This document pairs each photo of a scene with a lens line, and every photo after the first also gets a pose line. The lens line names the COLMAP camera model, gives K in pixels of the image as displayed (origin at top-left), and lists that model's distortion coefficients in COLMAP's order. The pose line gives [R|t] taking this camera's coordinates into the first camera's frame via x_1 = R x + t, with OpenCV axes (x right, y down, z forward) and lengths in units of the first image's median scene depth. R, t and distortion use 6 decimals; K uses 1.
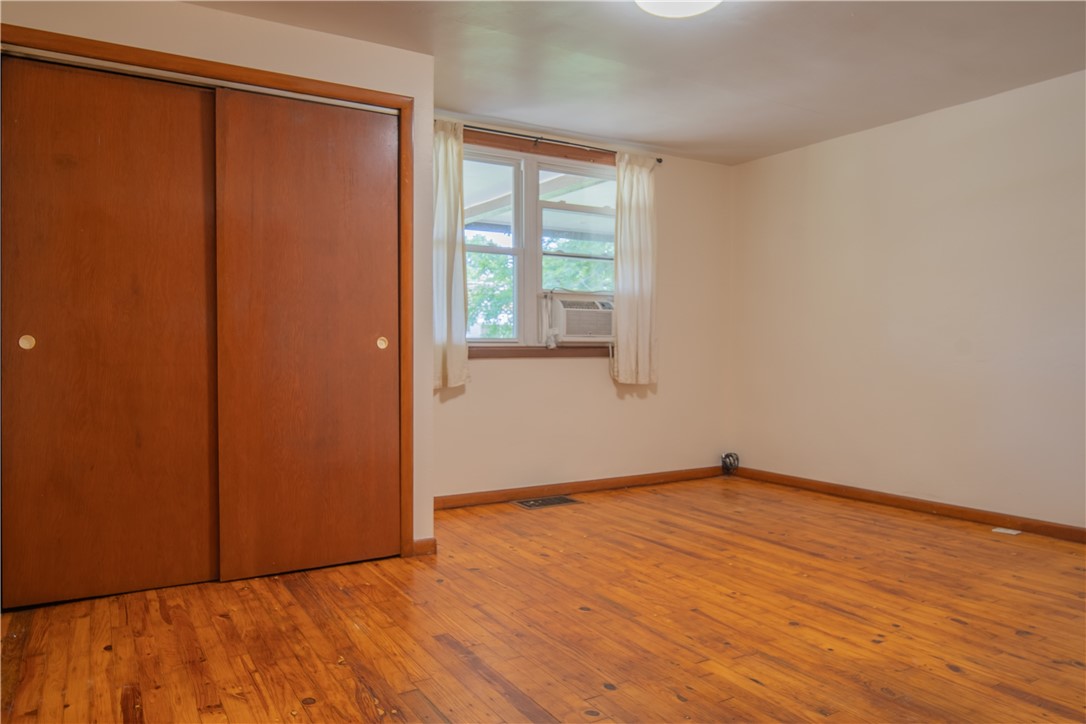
lens RADIAL K [[753.5, 0, 563.1], [0, 753.5, 363.7], [0, 0, 1]] dist [-0.007339, -0.000492]
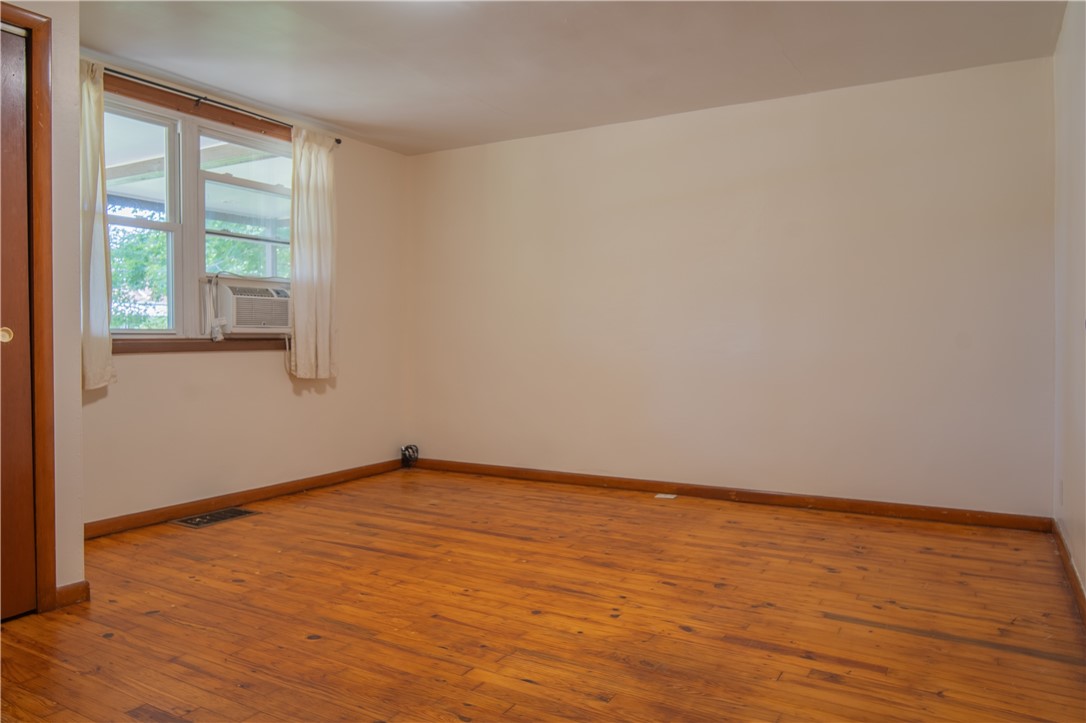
lens RADIAL K [[726.6, 0, 541.8], [0, 726.6, 354.7], [0, 0, 1]] dist [-0.008533, 0.001273]
pose [[0.881946, -0.014865, 0.471117, -0.108232], [0.014813, 0.999883, 0.003820, -0.002579], [-0.471118, 0.003610, 0.882063, 0.106297]]
